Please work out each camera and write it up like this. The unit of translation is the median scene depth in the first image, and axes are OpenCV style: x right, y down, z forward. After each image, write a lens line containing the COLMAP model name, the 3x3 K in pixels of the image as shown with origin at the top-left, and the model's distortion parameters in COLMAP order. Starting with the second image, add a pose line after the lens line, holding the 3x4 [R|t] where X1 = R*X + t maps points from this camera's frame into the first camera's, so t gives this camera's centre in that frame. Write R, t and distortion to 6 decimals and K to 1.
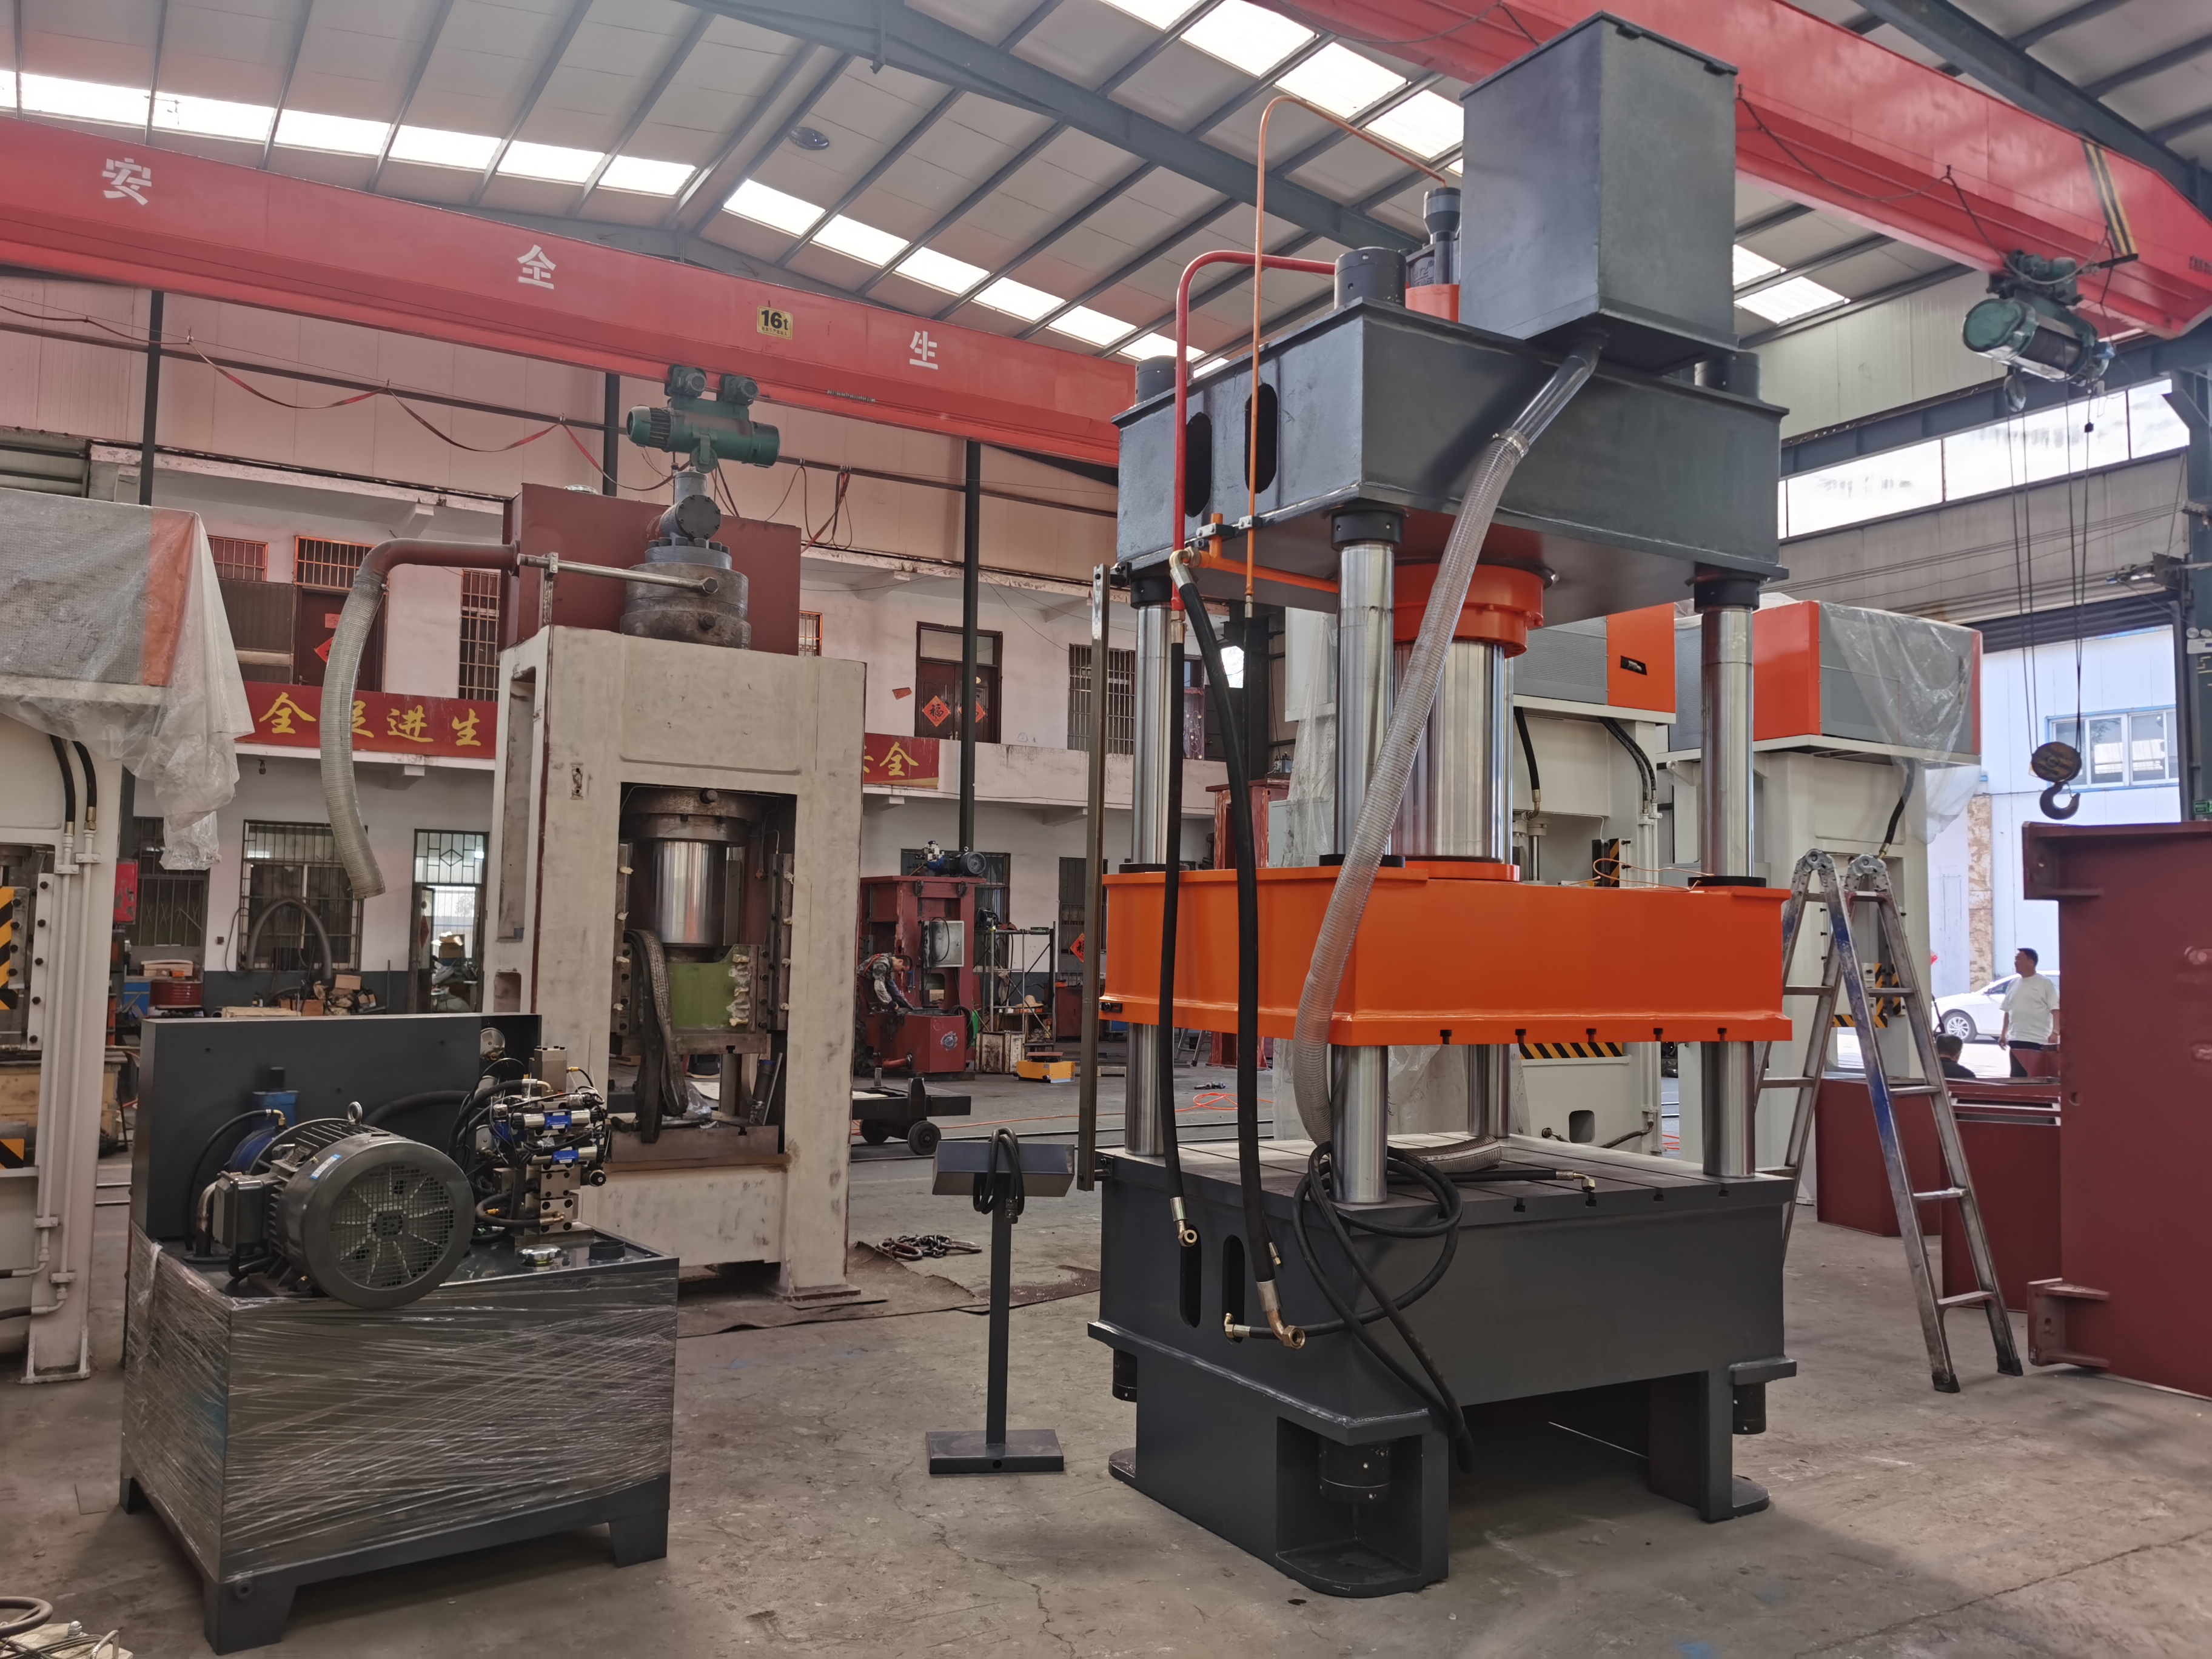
lens RADIAL K [[1702.4, 0, 1108.1], [0, 1702.4, 802.7], [0, 0, 1]] dist [0.064879, -0.087013]
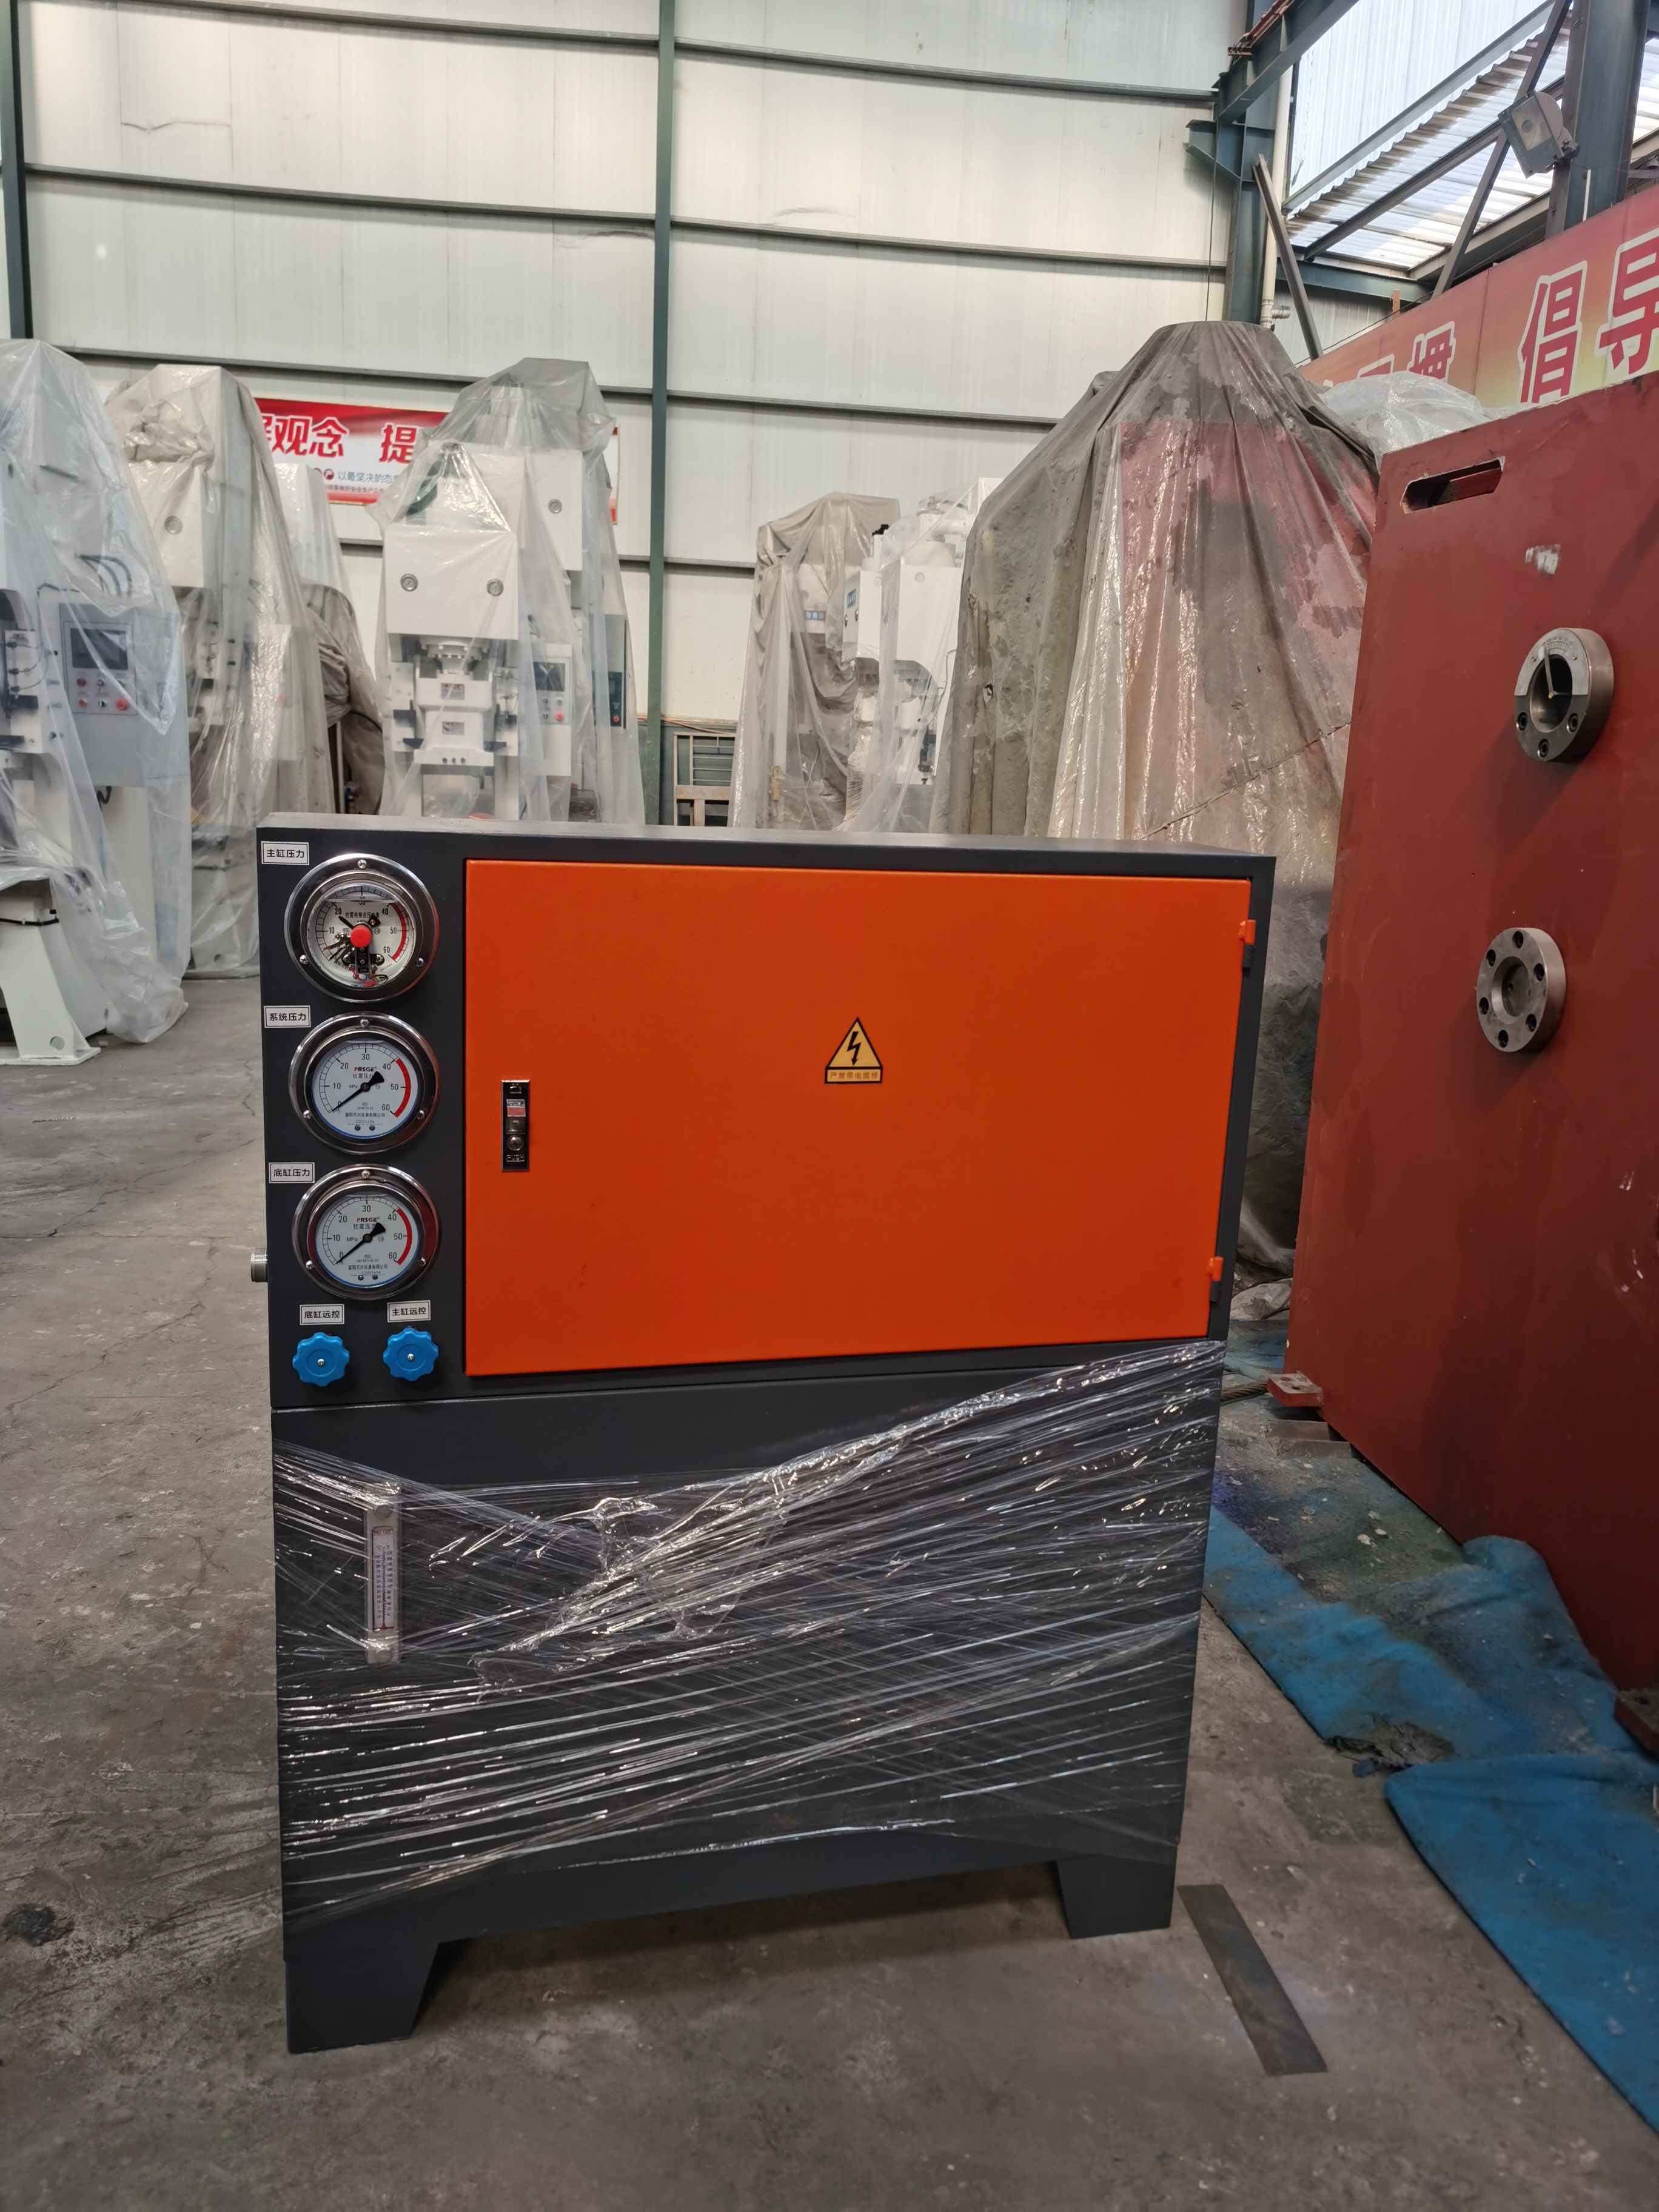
lens RADIAL K [[1692.0, 0, 844.5], [0, 1692.0, 1105.3], [0, 0, 1]] dist [0.105304, -0.158768]
pose [[-0.912367, -0.140834, 0.384387, -0.605802], [-0.090983, 0.985236, 0.145022, 0.129274], [-0.399136, 0.097340, -0.911710, 1.346880]]
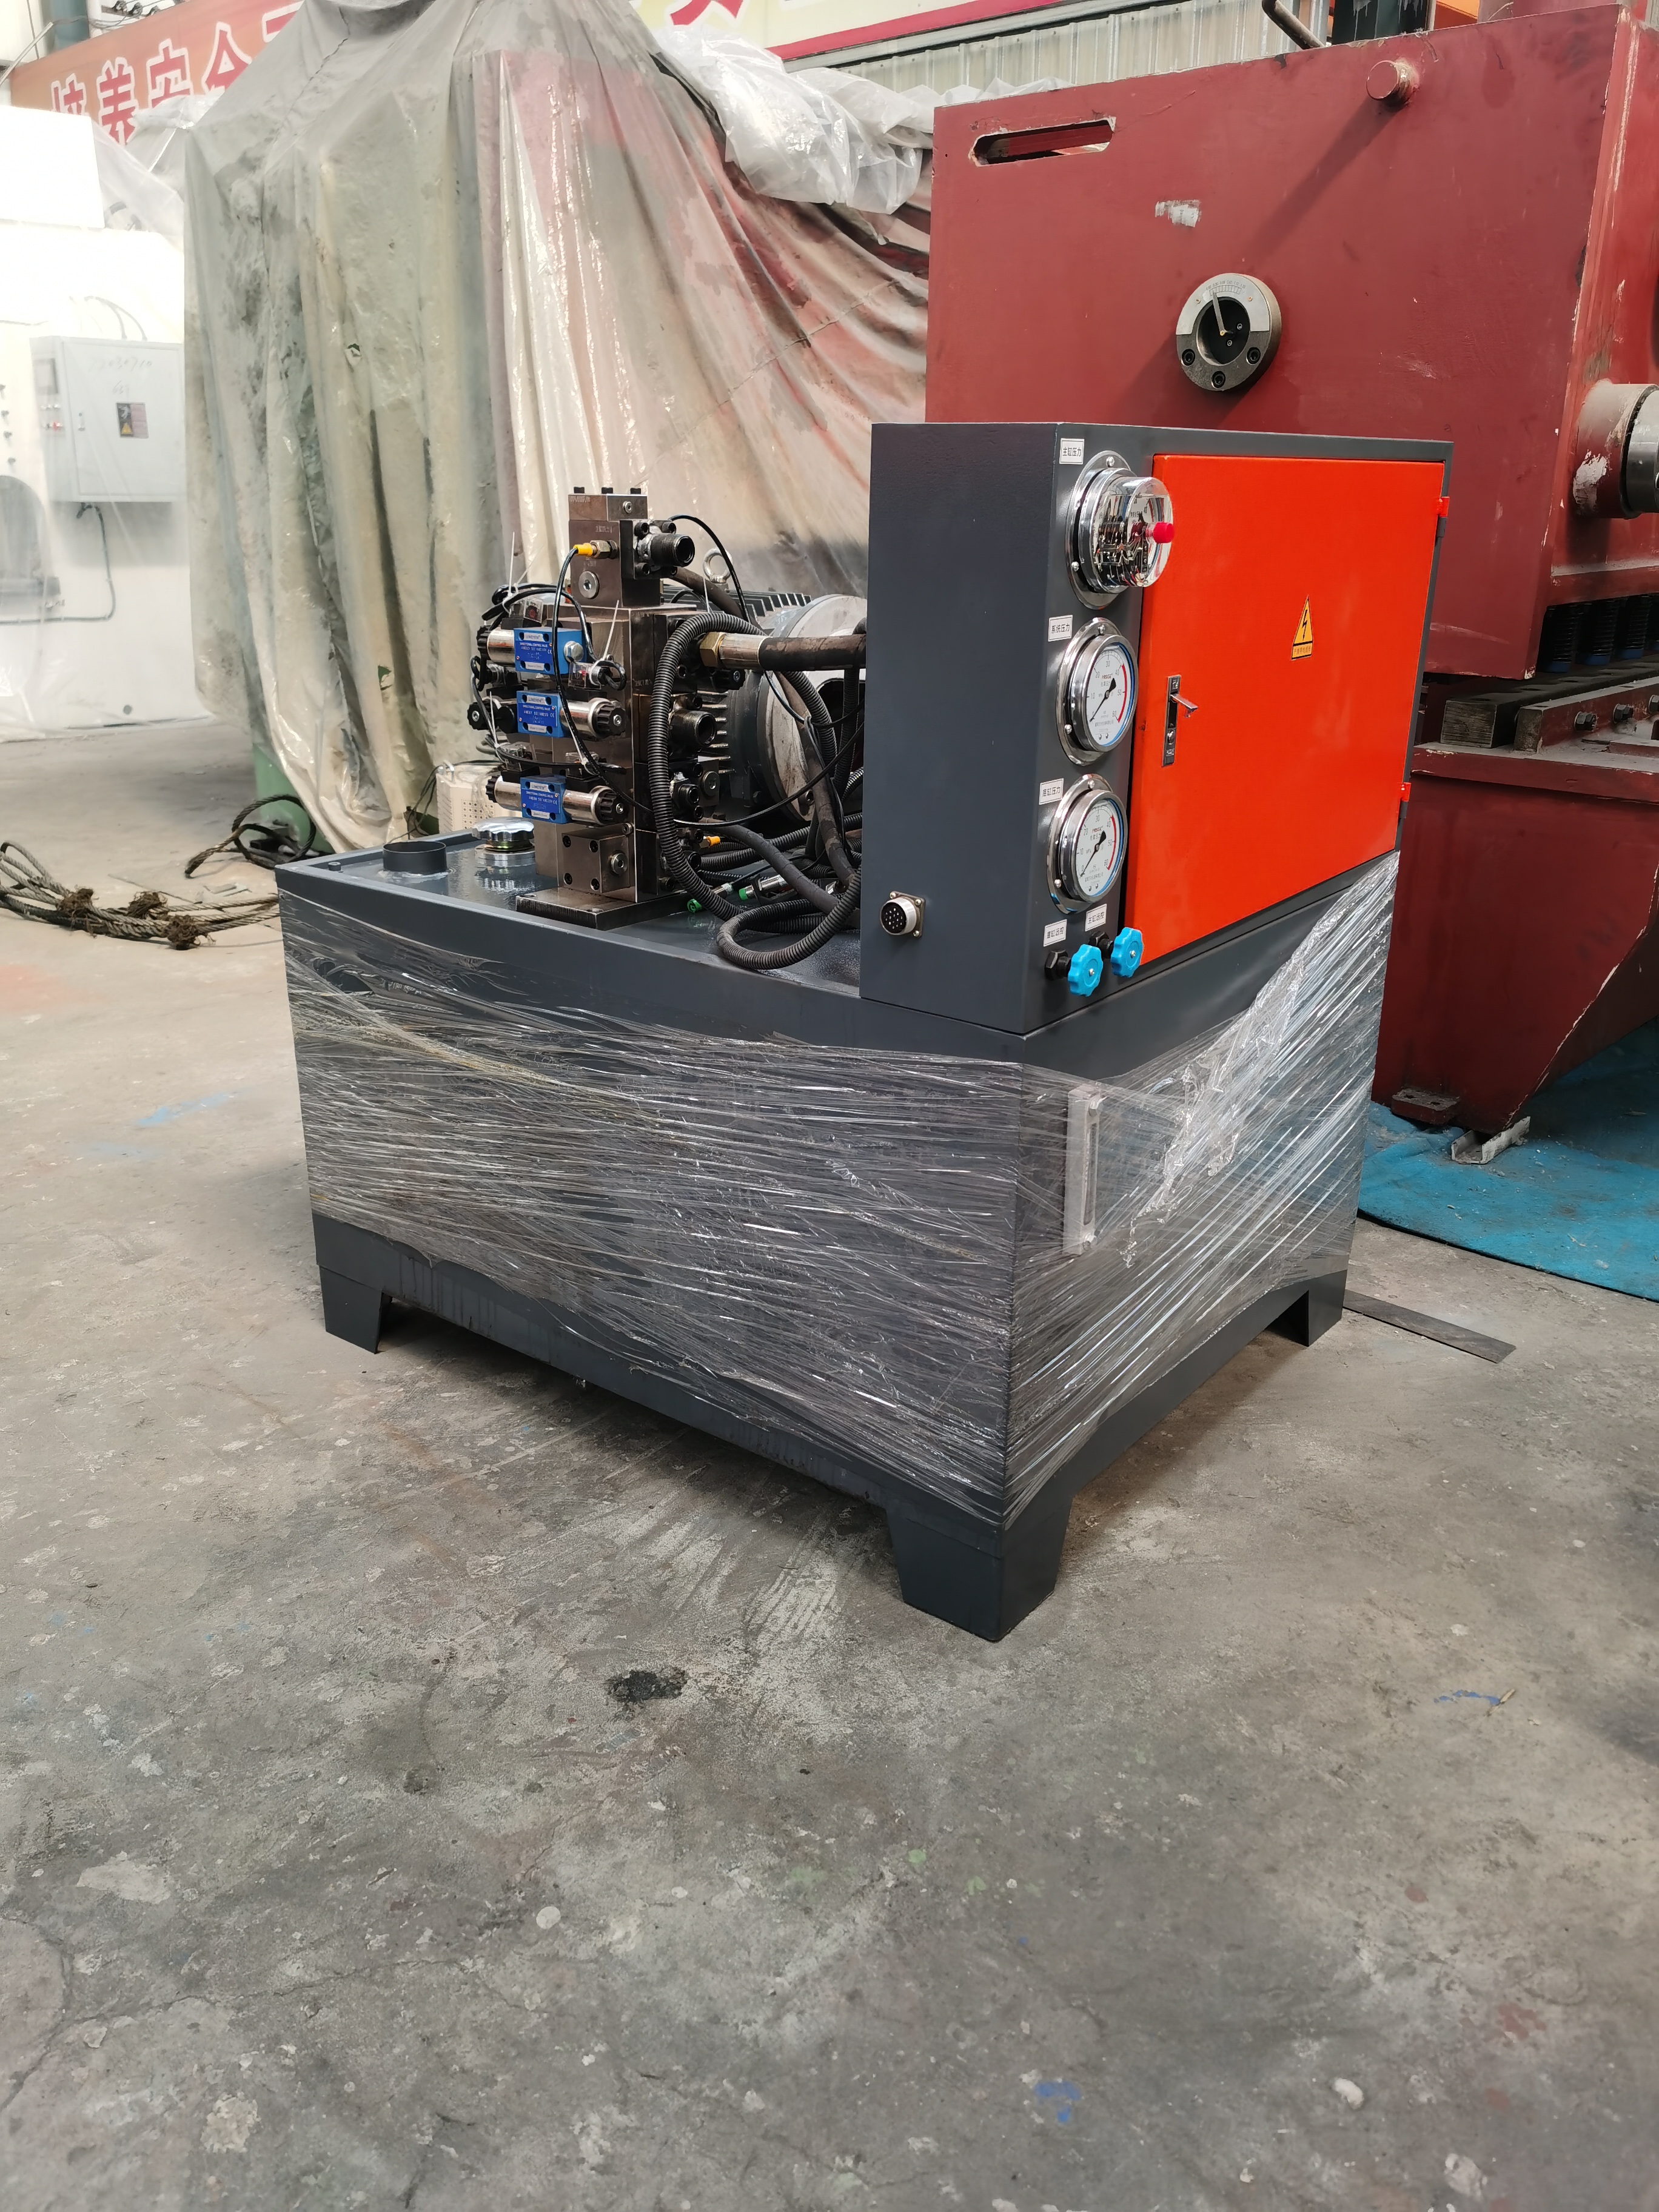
lens RADIAL K [[1702.4, 0, 839.4], [0, 1702.4, 1100.6], [0, 0, 1]] dist [0.064879, -0.087013]
pose [[-0.968755, 0.063173, -0.239838, -0.257164], [-0.002759, 0.964212, 0.265119, 0.169859], [0.248003, 0.257497, -0.933911, 1.405873]]
